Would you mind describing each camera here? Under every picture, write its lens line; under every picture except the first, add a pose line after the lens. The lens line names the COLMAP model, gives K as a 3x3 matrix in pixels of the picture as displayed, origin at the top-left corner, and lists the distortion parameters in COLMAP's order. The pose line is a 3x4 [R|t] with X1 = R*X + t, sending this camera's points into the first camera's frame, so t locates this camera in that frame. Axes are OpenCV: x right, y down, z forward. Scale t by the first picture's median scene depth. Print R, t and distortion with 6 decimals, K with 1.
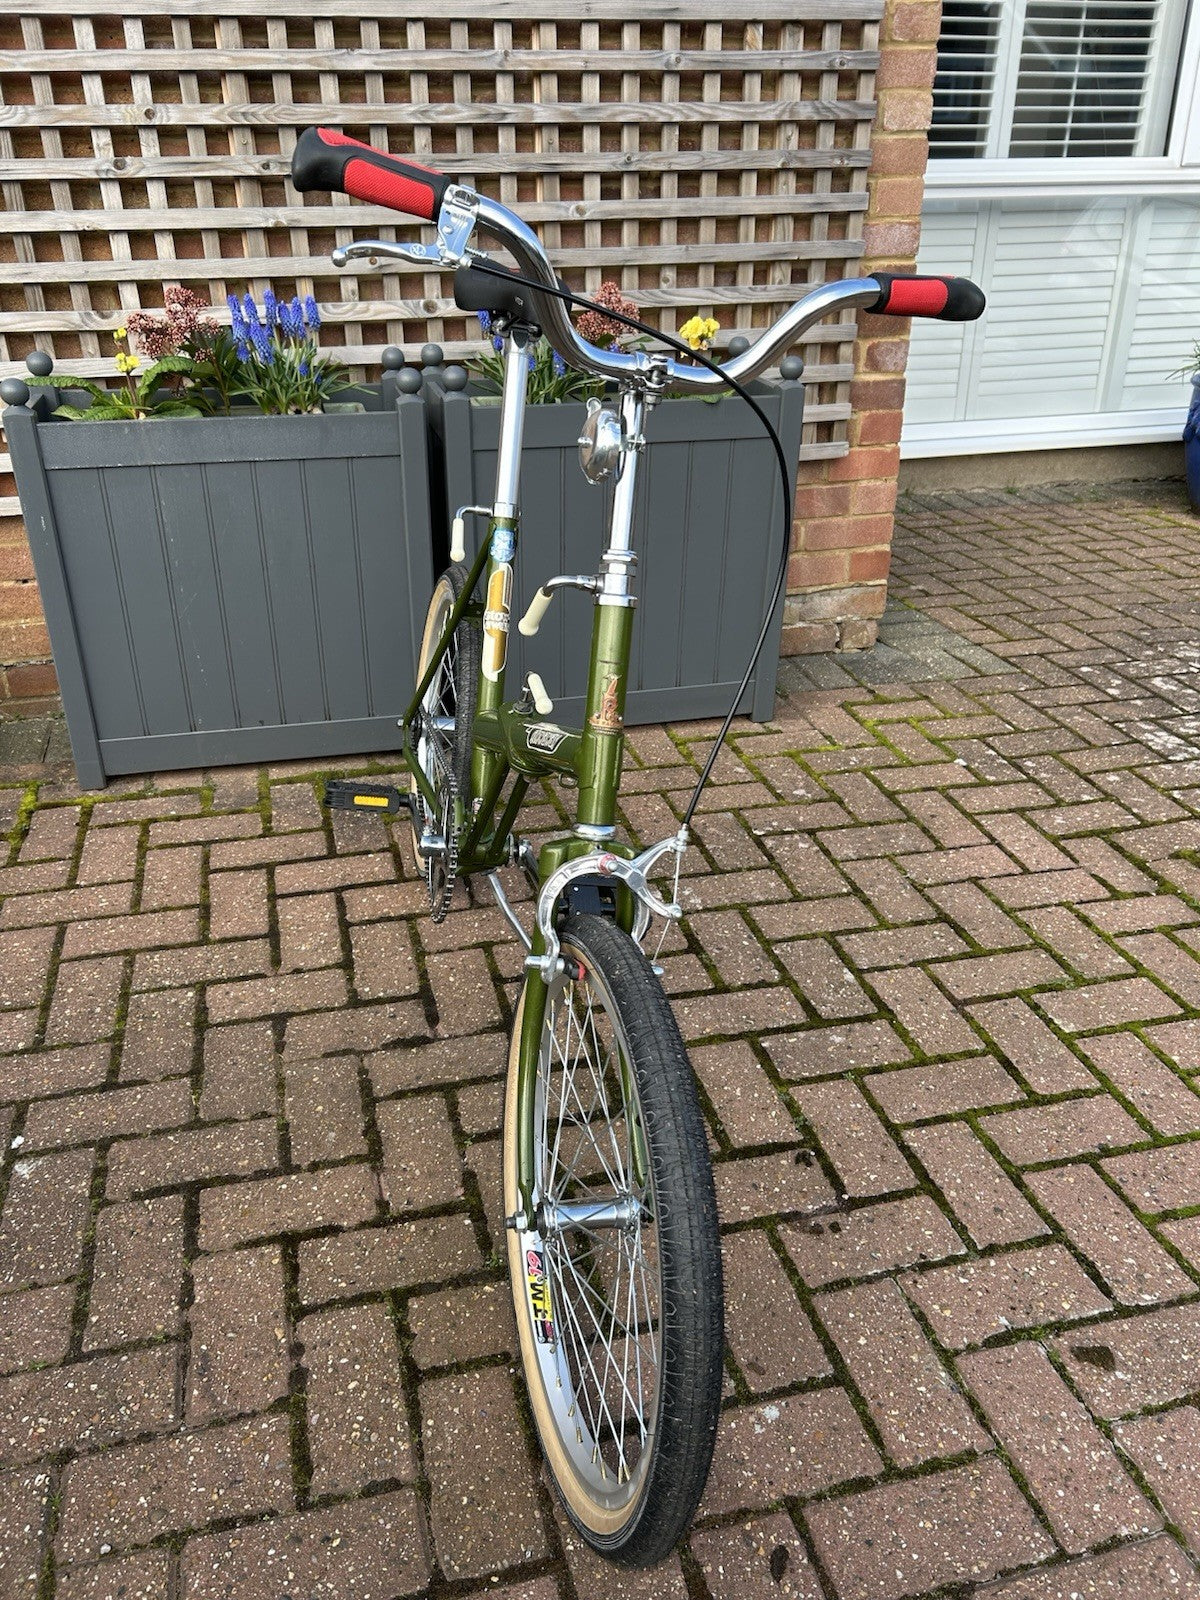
lens RADIAL K [[1206.4, 0, 587.5], [0, 1206.4, 807.8], [0, 0, 1]] dist [0.036708, -0.042186]
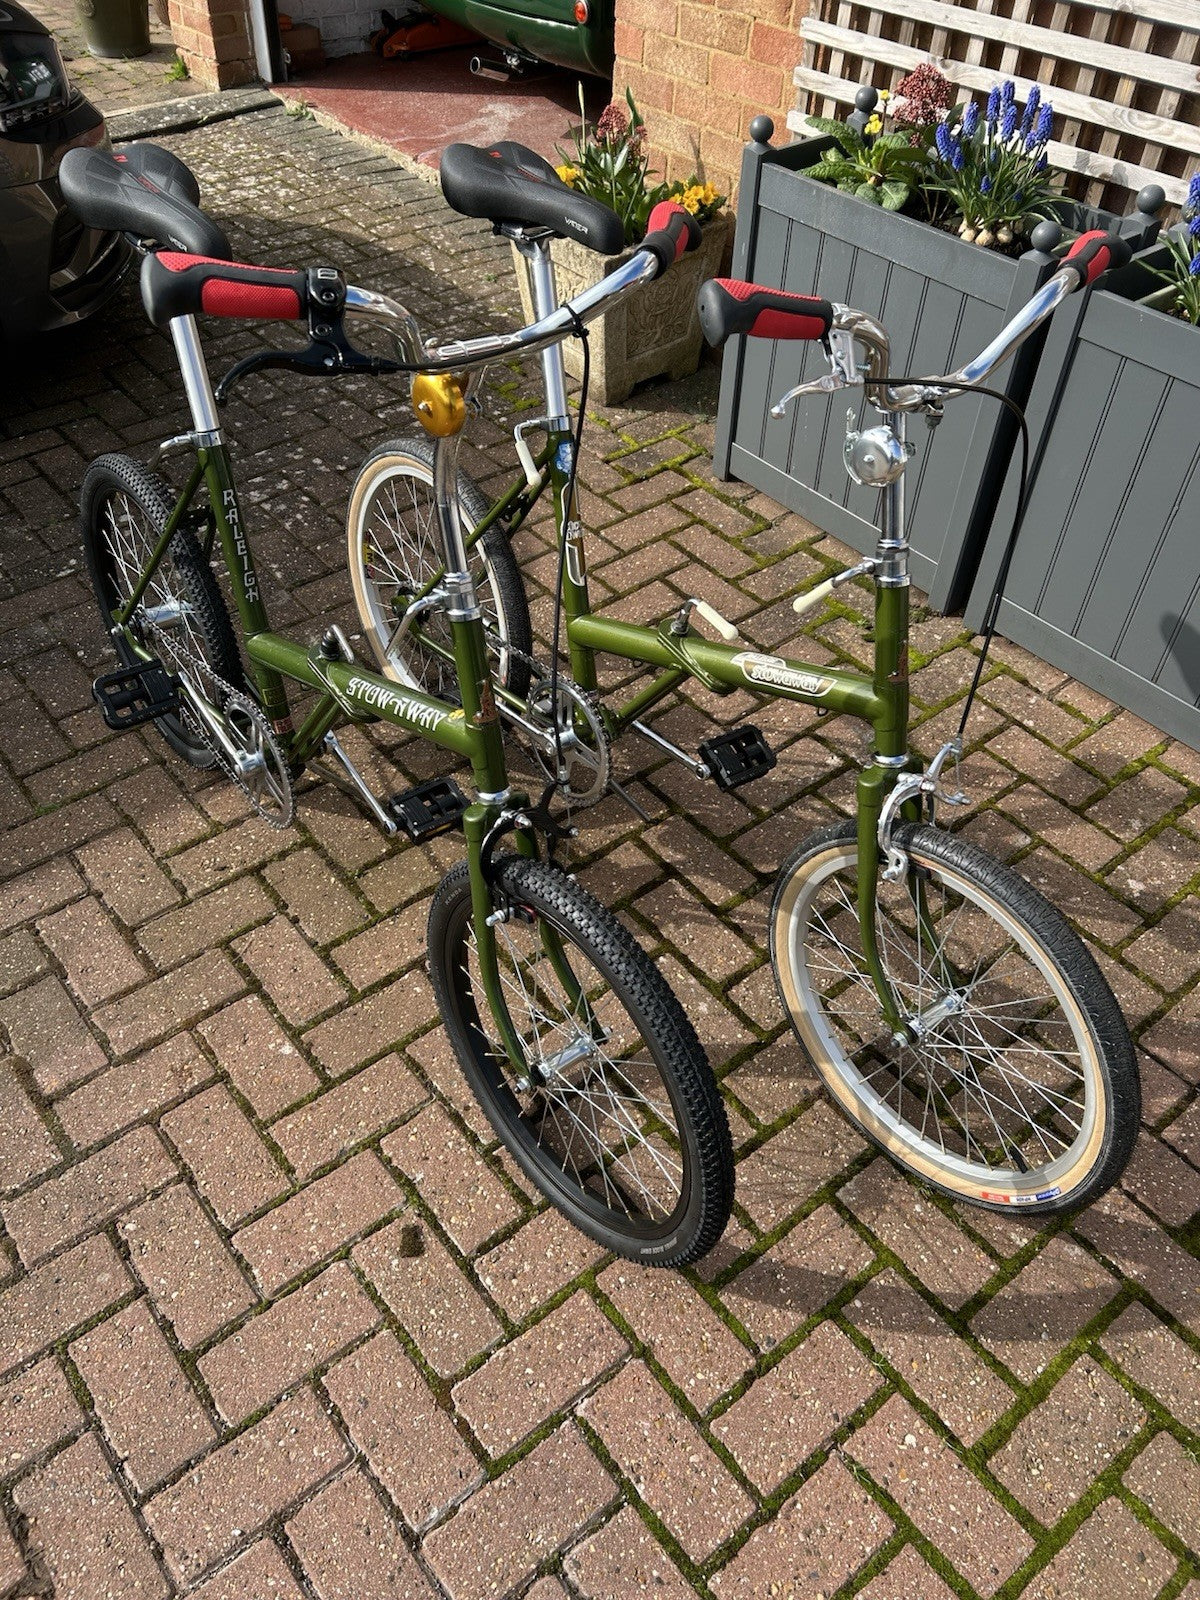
lens RADIAL K [[1206.4, 0, 581.6], [0, 1206.4, 814.1], [0, 0, 1]] dist [0.036708, -0.042186]
pose [[0.410675, 0.652526, -0.636833, 0.573443], [-0.438797, 0.753690, 0.489295, -0.320947], [0.799252, 0.078499, 0.595848, 0.219322]]
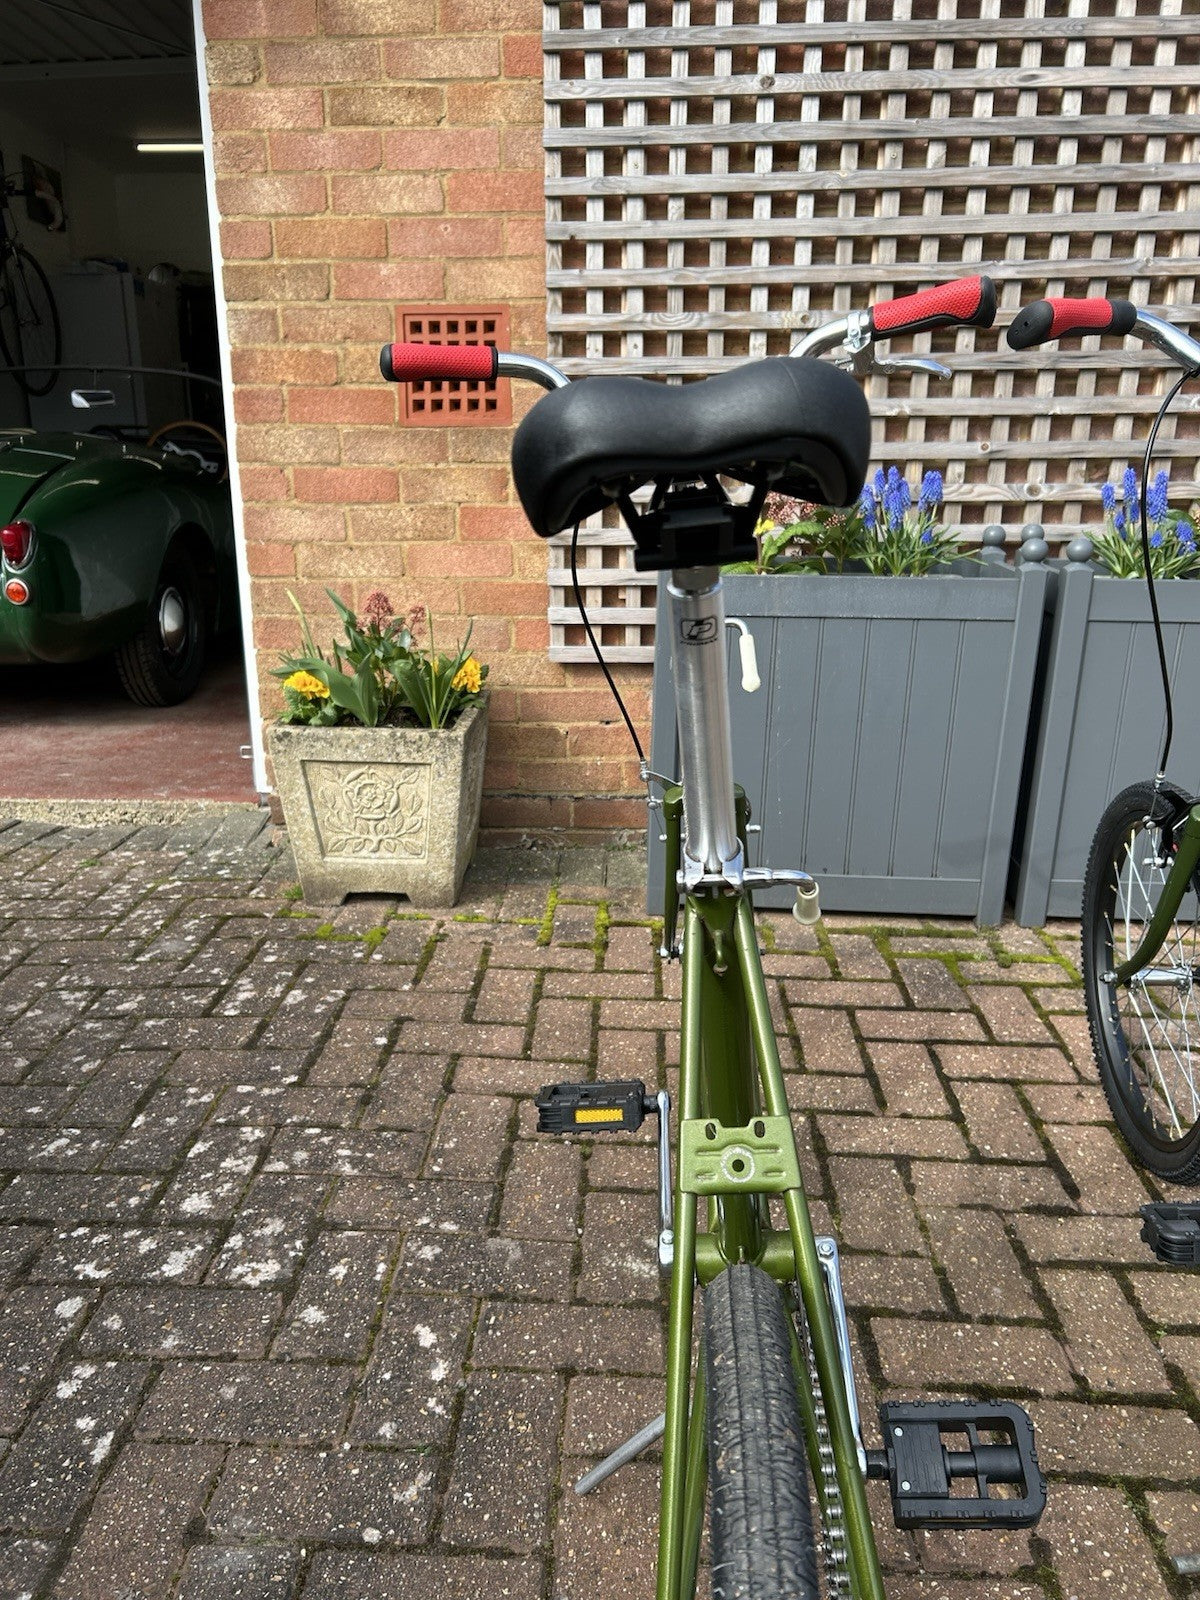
lens RADIAL K [[1206.4, 0, 580.9], [0, 1206.4, 799.2], [0, 0, 1]] dist [0.036708, -0.042186]
pose [[0.953582, 0.093654, -0.286199, -0.201233], [-0.144712, 0.975991, -0.162786, 0.072192], [0.264082, 0.196646, 0.944241, -0.019580]]
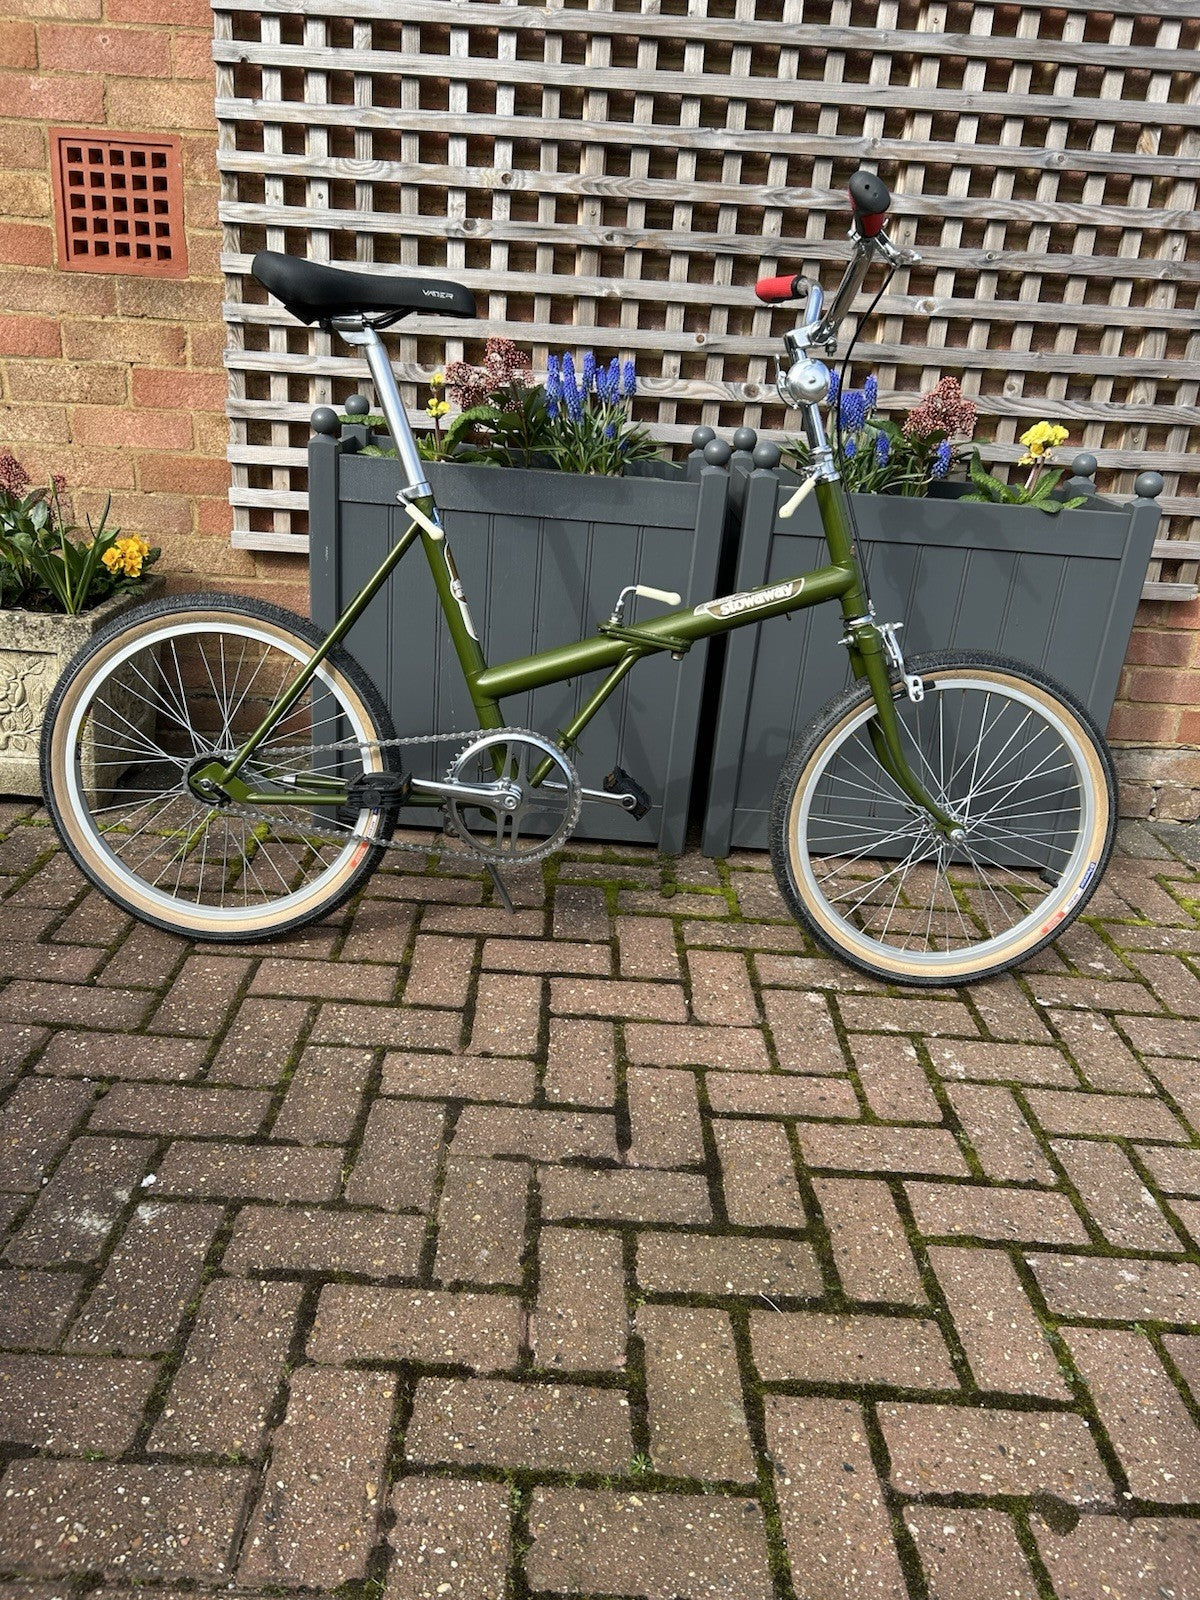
lens RADIAL K [[1206.4, 0, 591.1], [0, 1206.4, 800.3], [0, 0, 1]] dist [0.036708, -0.042186]
pose [[0.967614, 0.150248, -0.202851, -0.011556], [-0.174237, 0.978981, -0.106010, 0.027934], [0.182659, 0.137921, 0.973454, 0.108453]]
